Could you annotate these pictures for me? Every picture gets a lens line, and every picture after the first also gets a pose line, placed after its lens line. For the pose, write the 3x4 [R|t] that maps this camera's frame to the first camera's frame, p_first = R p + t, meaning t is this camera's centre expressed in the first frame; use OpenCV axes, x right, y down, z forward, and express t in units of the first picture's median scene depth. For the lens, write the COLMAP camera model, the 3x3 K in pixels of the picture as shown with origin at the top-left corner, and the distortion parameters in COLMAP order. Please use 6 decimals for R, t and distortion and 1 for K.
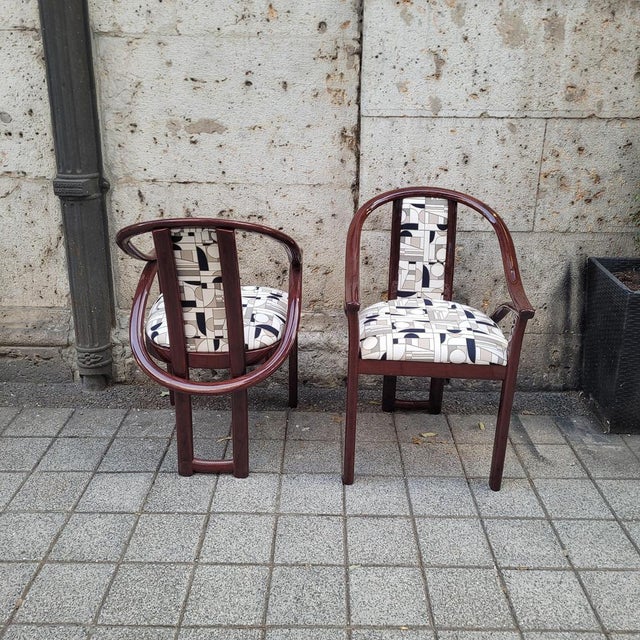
lens RADIAL K [[644.6, 0, 327.8], [0, 644.6, 312.0], [0, 0, 1]] dist [0.034613, 0.000000]
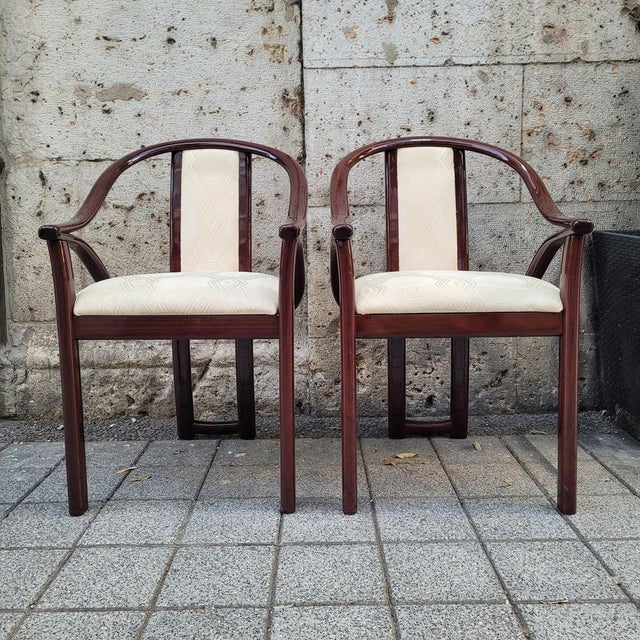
lens RADIAL K [[644.6, 0, 321.9], [0, 644.6, 311.5], [0, 0, 1]] dist [0.034613, 0.000000]
pose [[0.999535, -0.030447, 0.001862, 0.064436], [0.030129, 0.975899, -0.216134, 0.188063], [0.004764, 0.216090, 0.976362, 0.244426]]
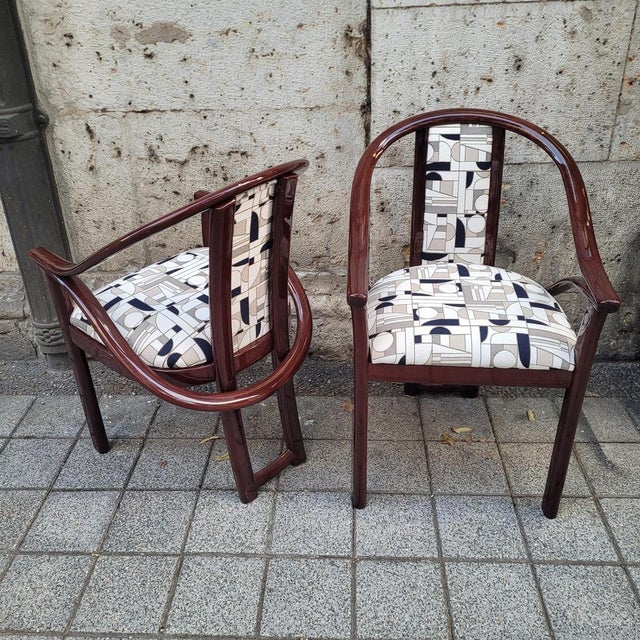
lens RADIAL K [[644.6, 0, 314.9], [0, 644.6, 313.5], [0, 0, 1]] dist [0.034613, 0.000000]
pose [[0.997363, -0.019185, -0.069989, 0.033104], [0.030413, 0.986145, 0.163074, -0.087866], [0.065890, -0.164772, 0.984128, 0.228851]]
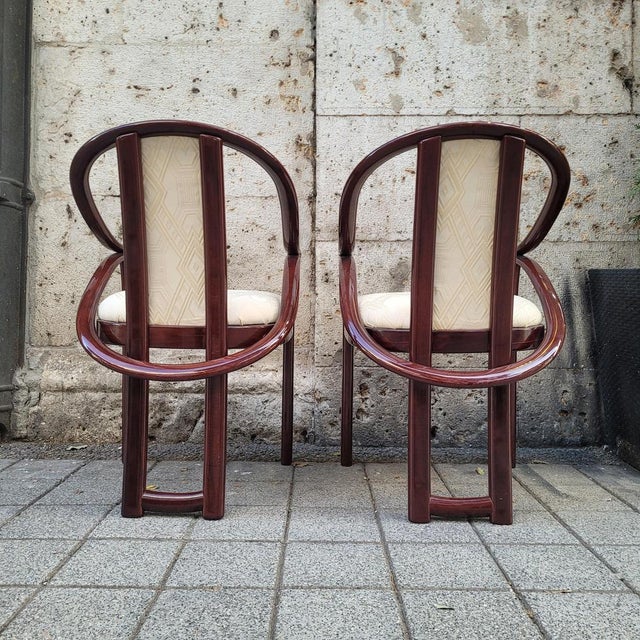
lens RADIAL K [[644.6, 0, 315.9], [0, 644.6, 309.6], [0, 0, 1]] dist [0.034613, 0.000000]
pose [[0.999947, -0.008477, -0.005799, 0.054042], [0.006046, 0.942290, -0.334743, 0.260492], [0.008302, 0.334690, 0.942292, 0.229910]]
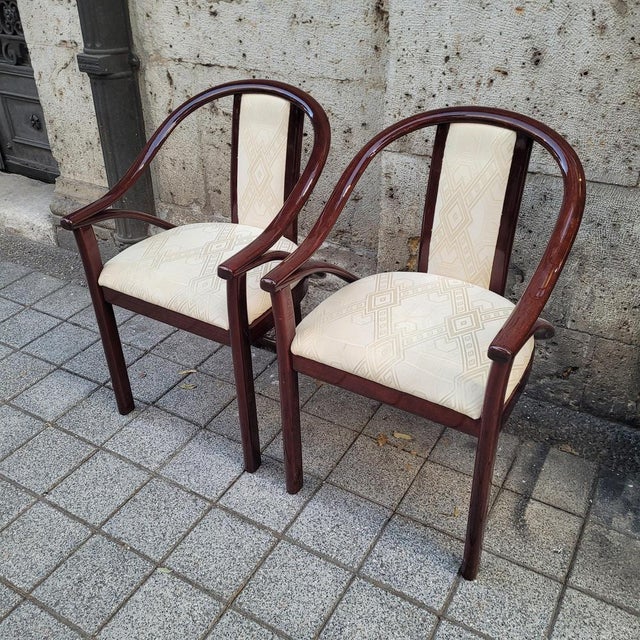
lens RADIAL K [[644.6, 0, 320.3], [0, 644.6, 323.3], [0, 0, 1]] dist [0.034613, 0.000000]
pose [[0.858417, 0.247434, -0.449330, 0.387970], [-0.143731, 0.956901, 0.252352, -0.119684], [0.492404, -0.152040, 0.856984, 0.315955]]
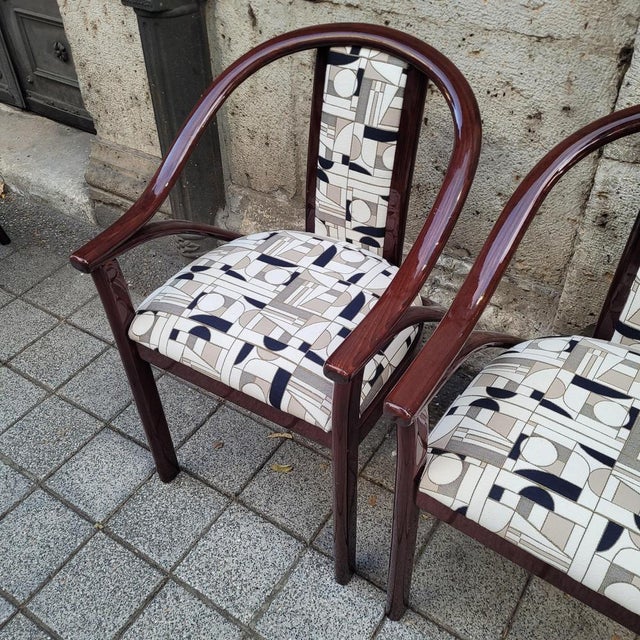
lens RADIAL K [[644.6, 0, 325.9], [0, 644.6, 321.1], [0, 0, 1]] dist [0.034613, 0.000000]
pose [[0.834294, 0.334674, -0.438117, 0.133583], [-0.150700, 0.902841, 0.402700, -0.188379], [0.530323, -0.269946, 0.803670, 0.509140]]
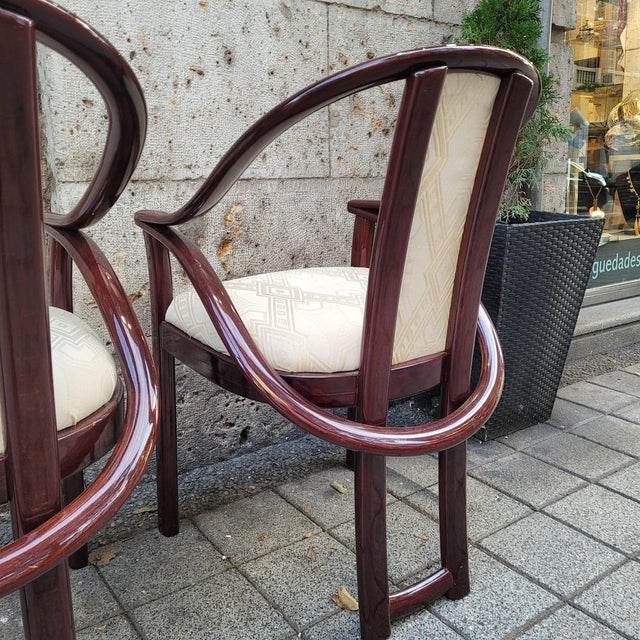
lens RADIAL K [[644.6, 0, 322.2], [0, 644.6, 306.4], [0, 0, 1]] dist [0.034613, 0.000000]
pose [[0.804992, -0.142685, 0.575872, -0.099732], [0.219515, 0.973396, -0.065673, 0.050813], [-0.551181, 0.179278, 0.814898, 0.508208]]
